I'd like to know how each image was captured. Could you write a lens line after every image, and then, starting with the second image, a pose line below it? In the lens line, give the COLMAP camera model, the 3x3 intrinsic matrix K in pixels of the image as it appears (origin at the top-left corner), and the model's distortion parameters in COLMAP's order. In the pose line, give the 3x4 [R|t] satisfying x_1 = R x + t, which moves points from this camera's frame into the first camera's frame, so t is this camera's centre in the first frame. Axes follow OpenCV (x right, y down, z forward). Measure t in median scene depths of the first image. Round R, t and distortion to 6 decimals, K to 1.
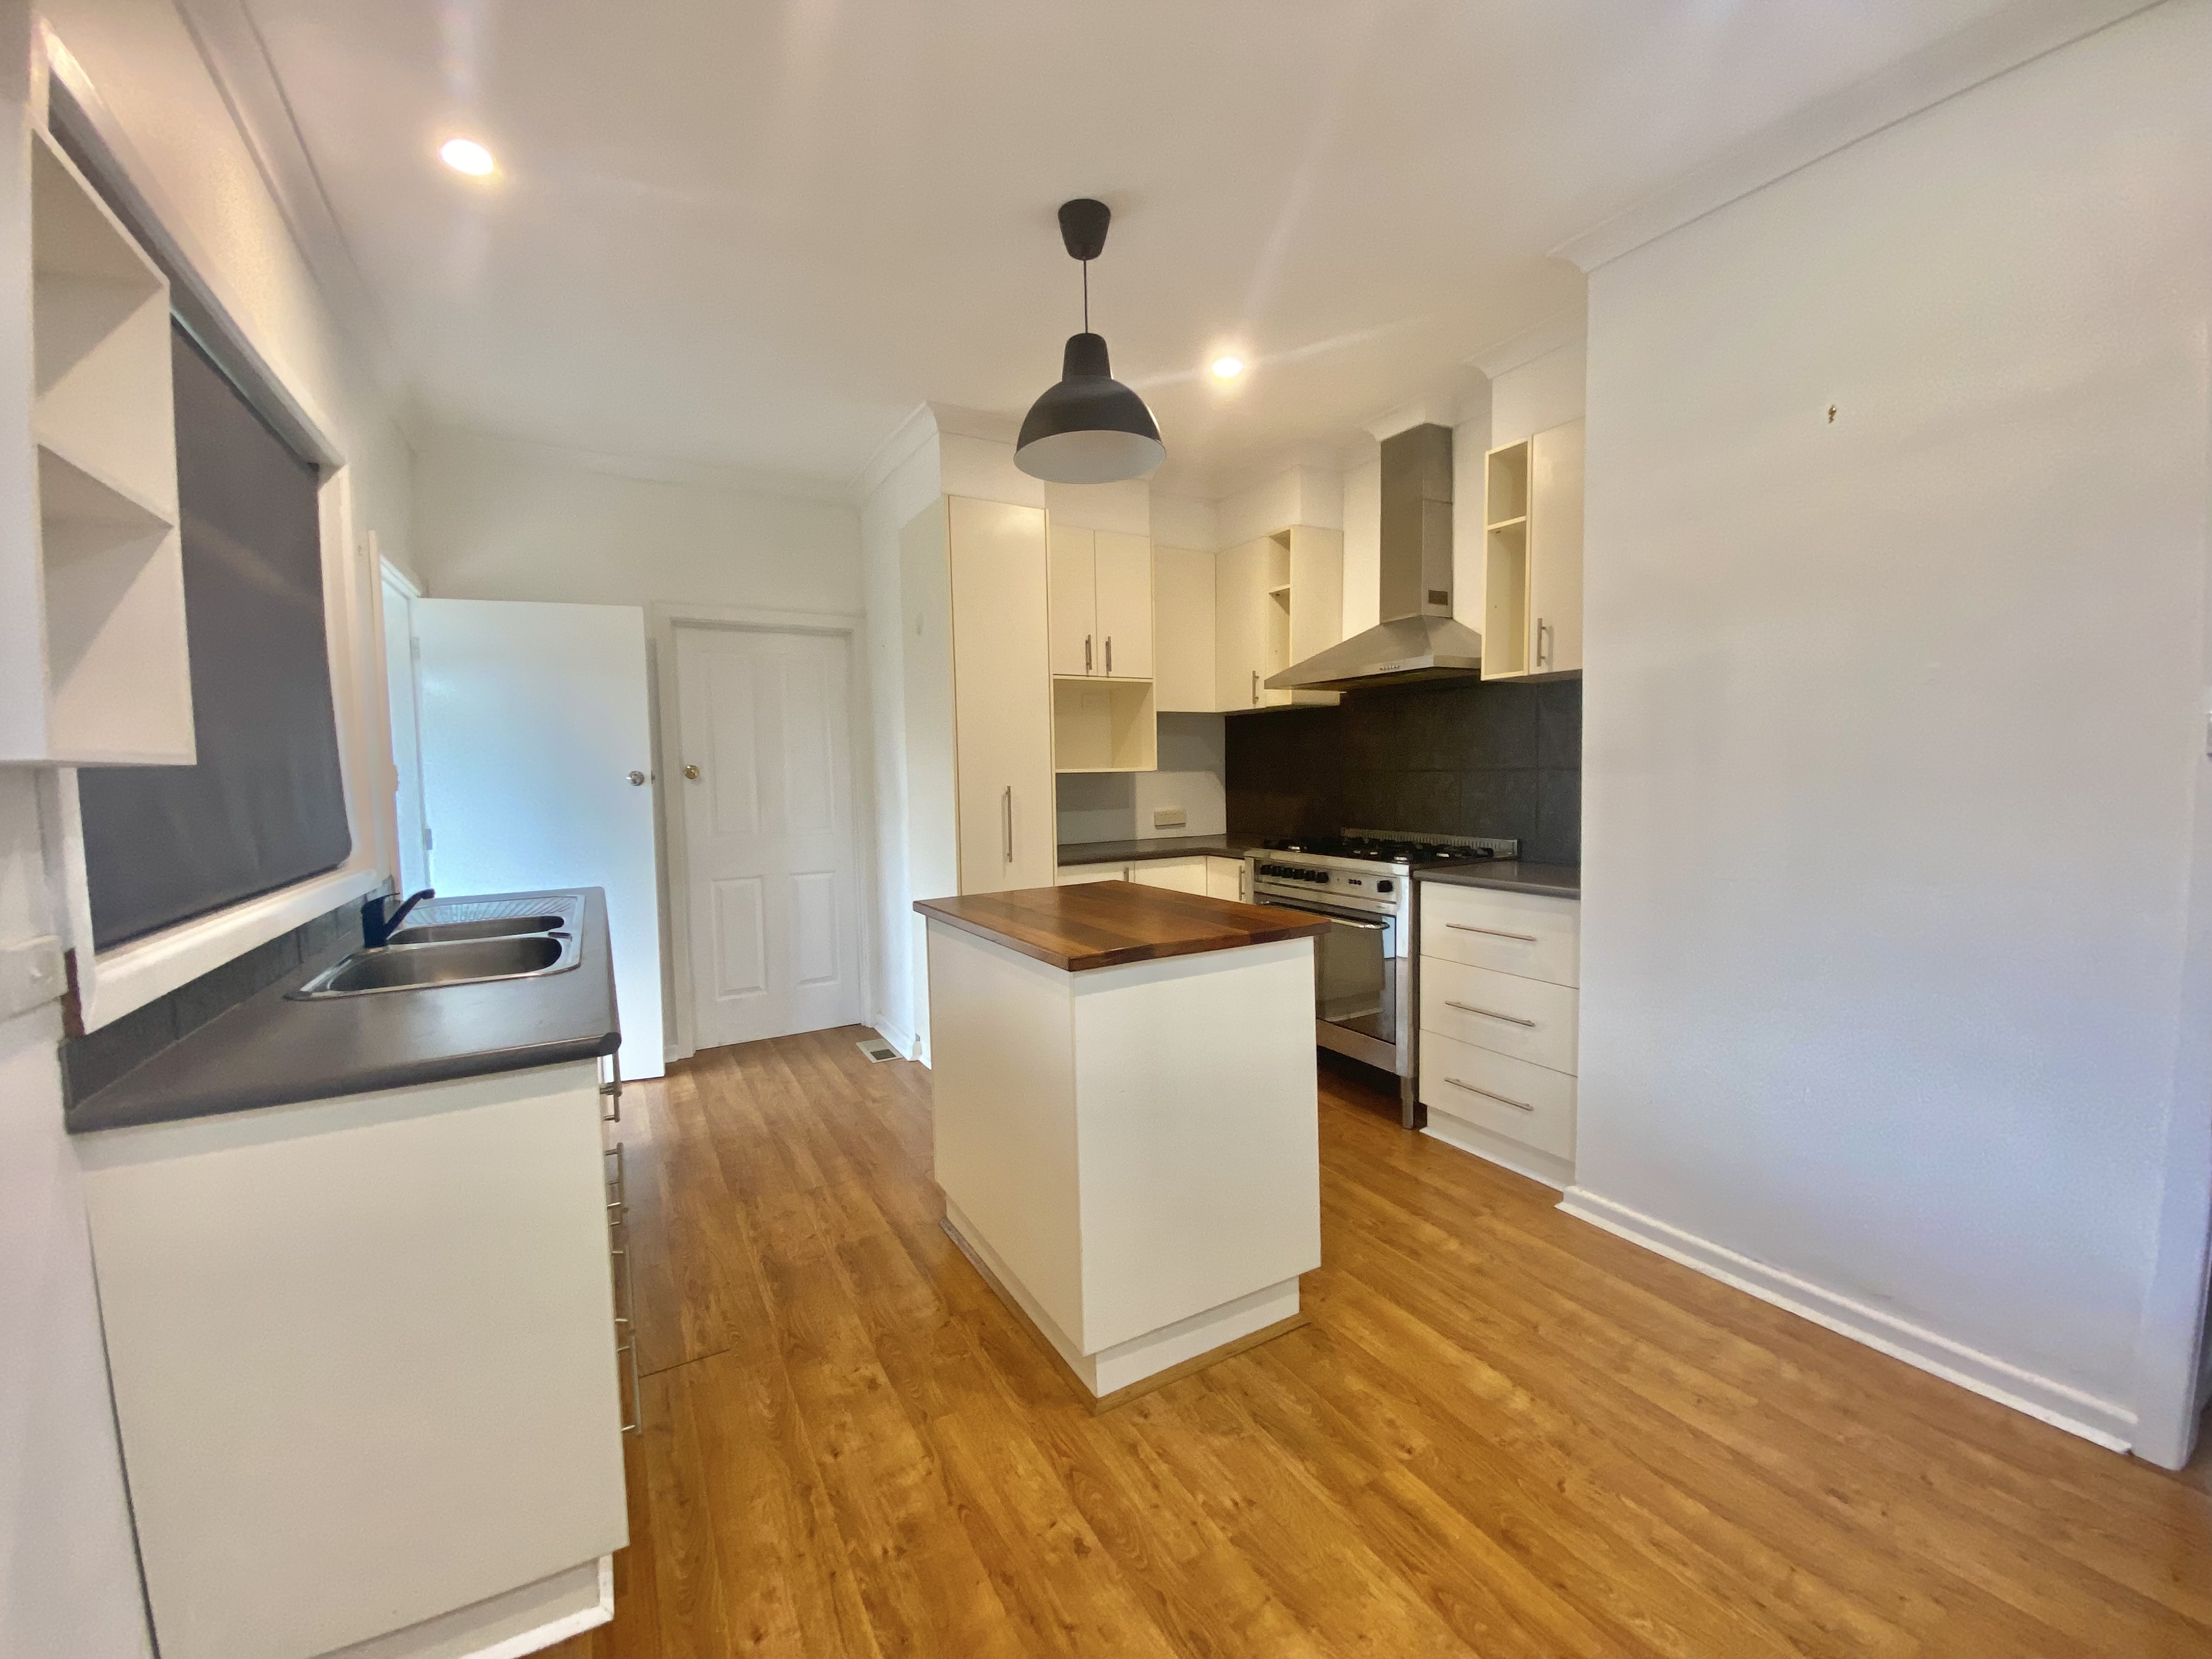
lens RADIAL K [[899.6, 0, 1097.5], [0, 899.6, 828.7], [0, 0, 1]] dist [0.056420, -0.034571]
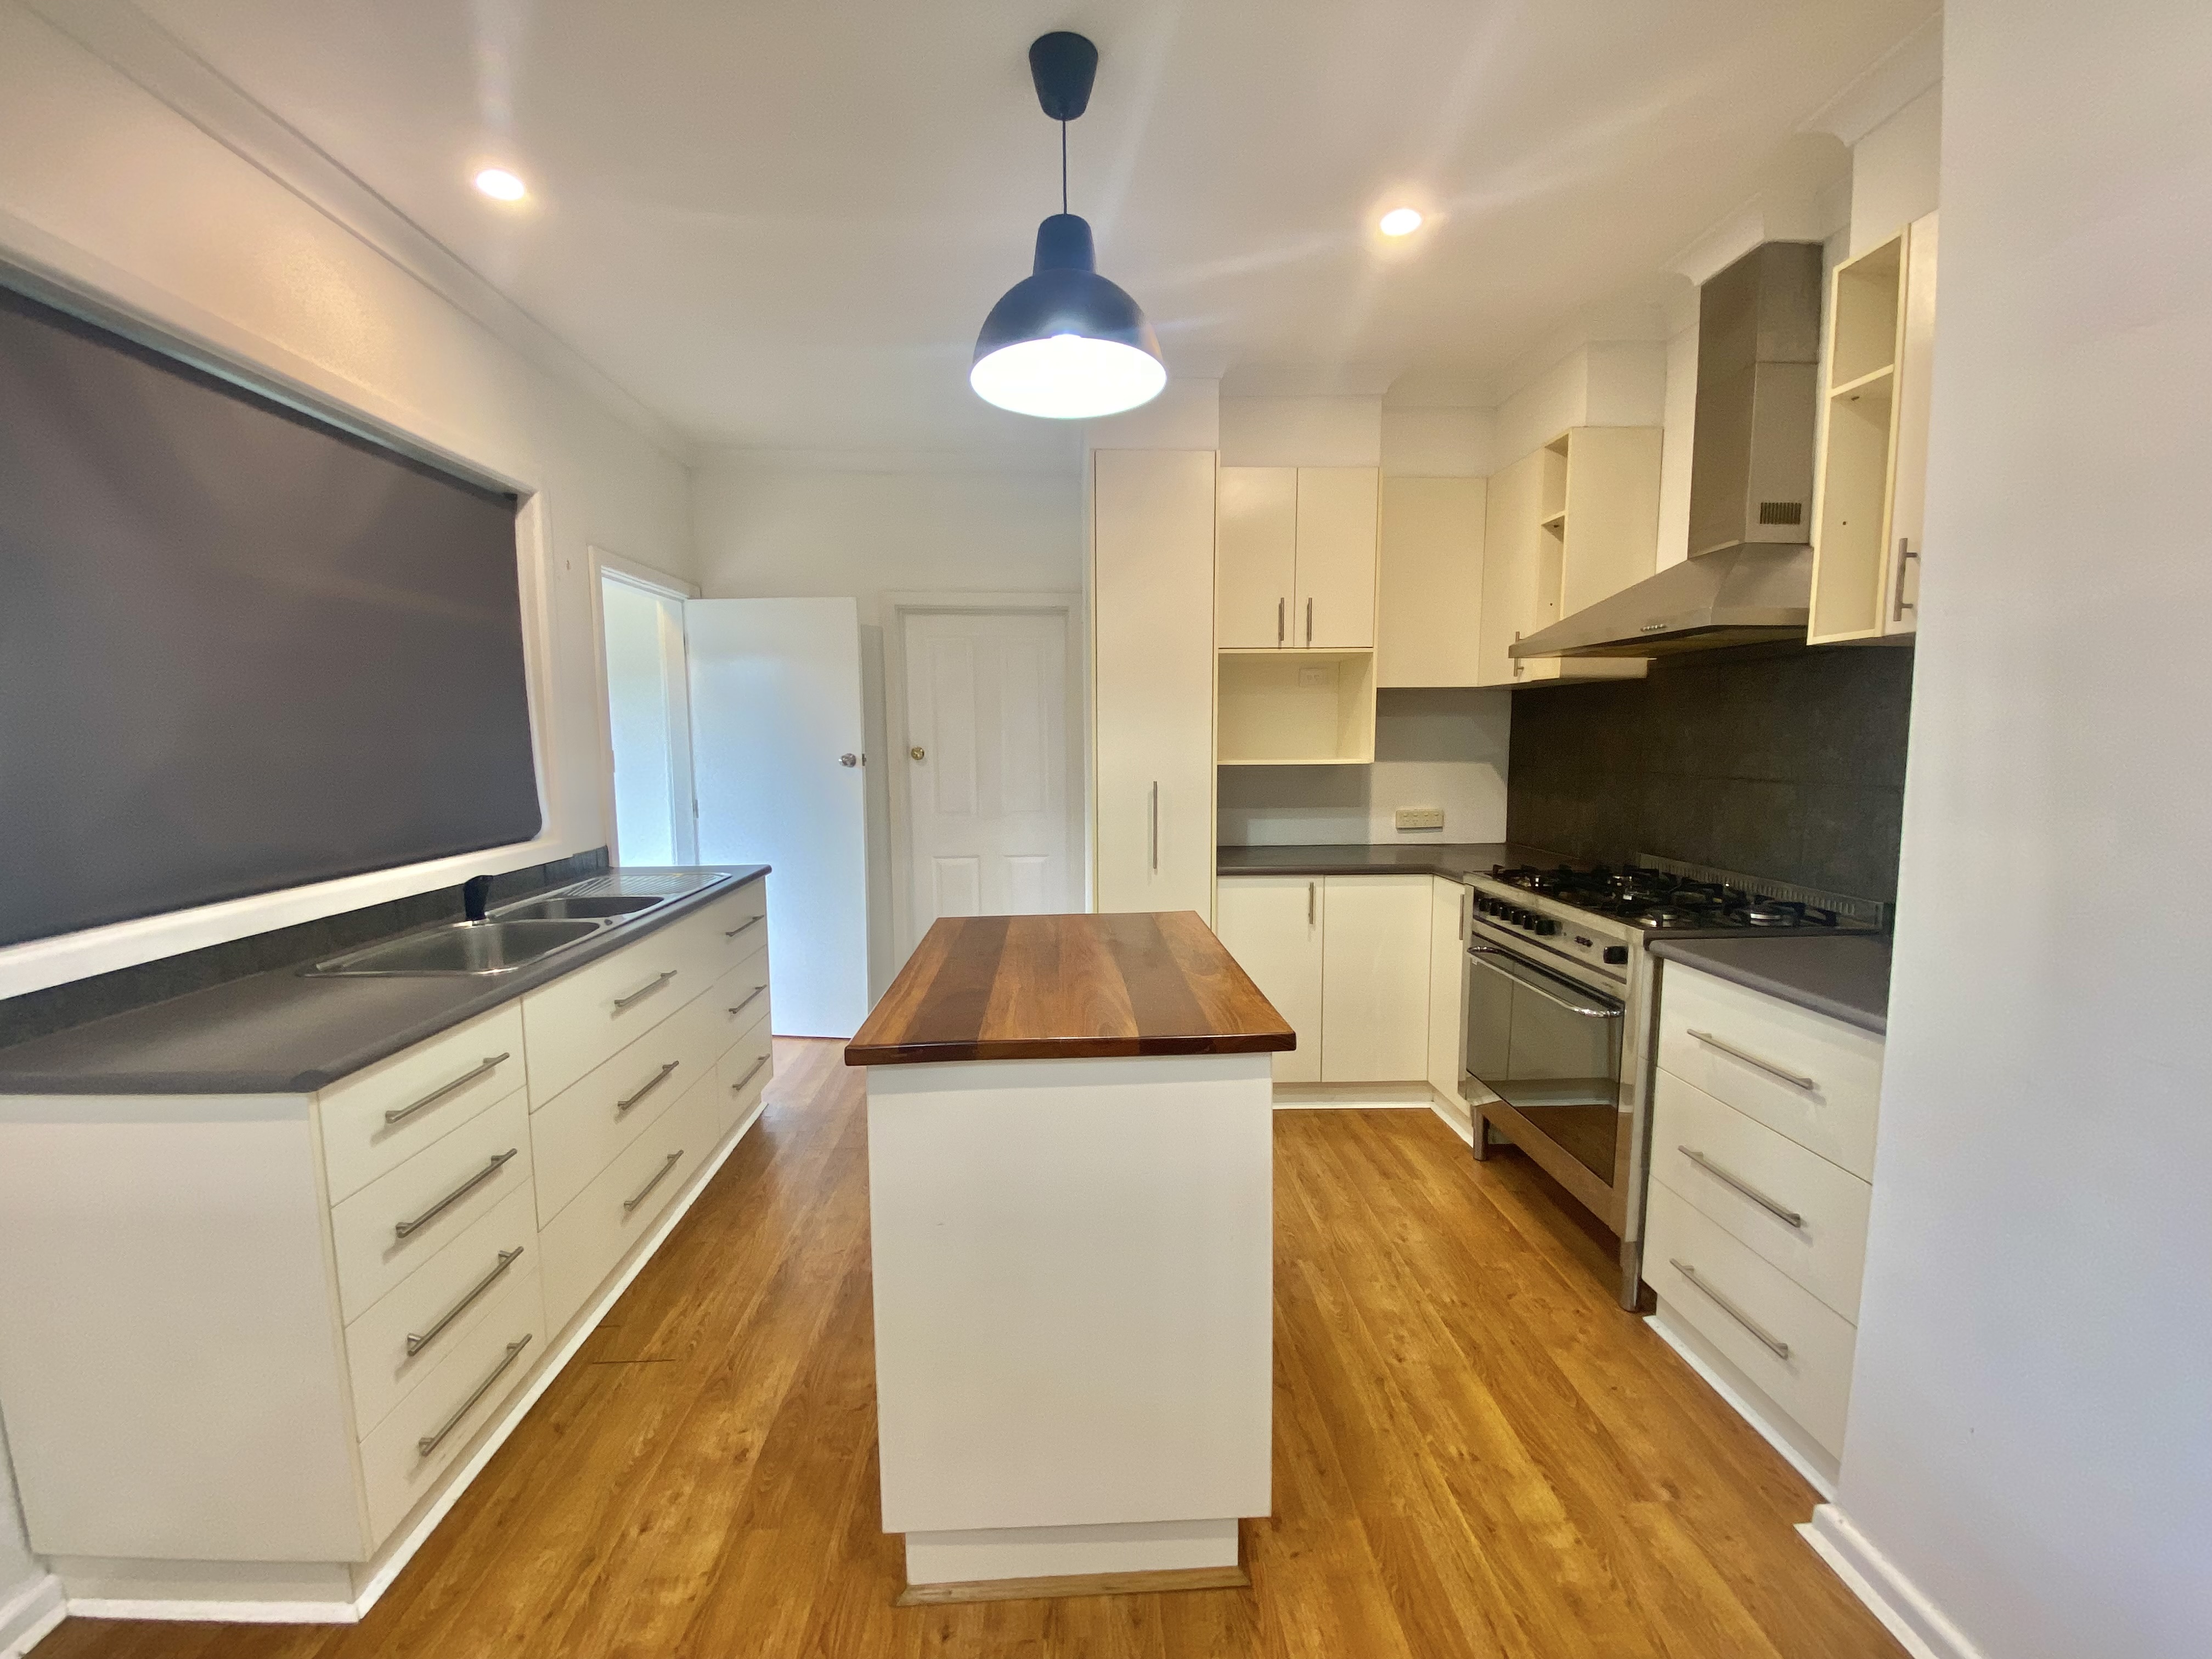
lens RADIAL K [[899.5, 0, 1093.7], [0, 899.5, 829.3], [0, 0, 1]] dist [0.037837, -0.027304]
pose [[0.892572, 0.060598, -0.446815, 0.277658], [-0.041336, 0.997752, 0.052744, -0.051593], [0.449007, -0.028608, 0.893070, 0.229854]]
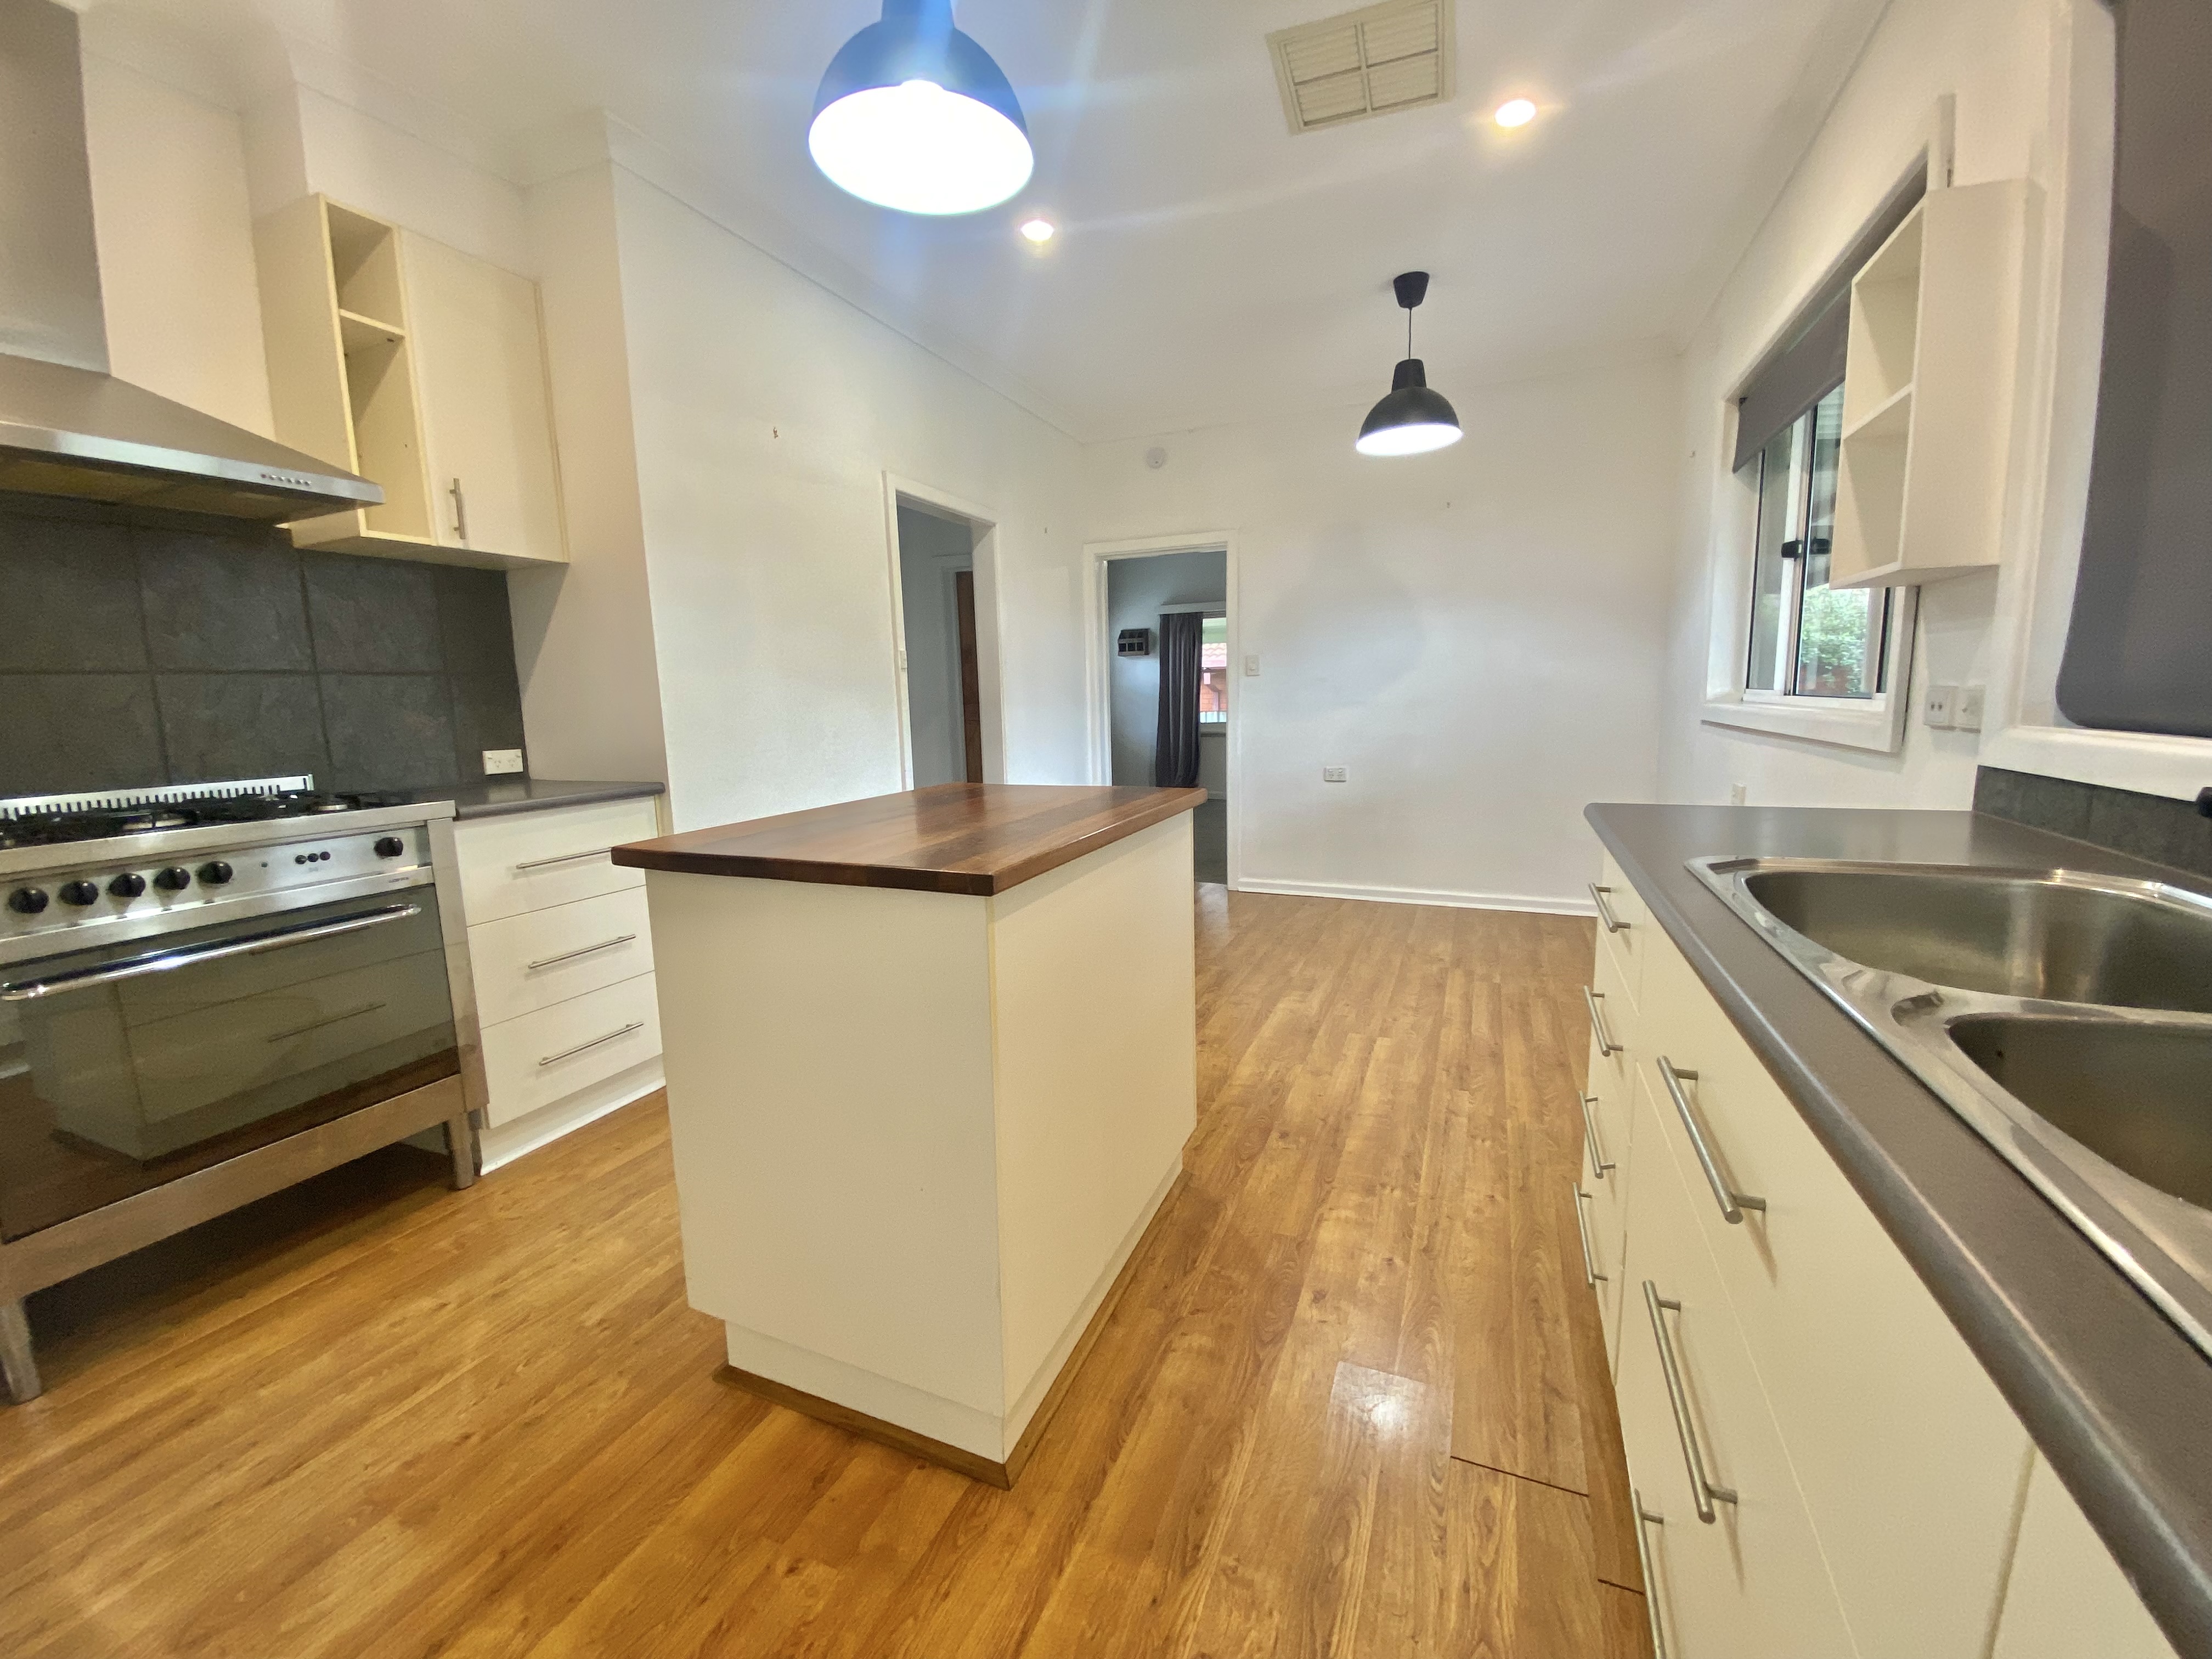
lens RADIAL K [[899.5, 0, 1093.7], [0, 899.5, 829.3], [0, 0, 1]] dist [0.037837, -0.027304]
pose [[-0.605865, -0.081370, 0.791395, -0.494388], [0.094072, 0.980450, 0.172827, -0.011543], [-0.789986, 0.179158, -0.586366, 1.023652]]
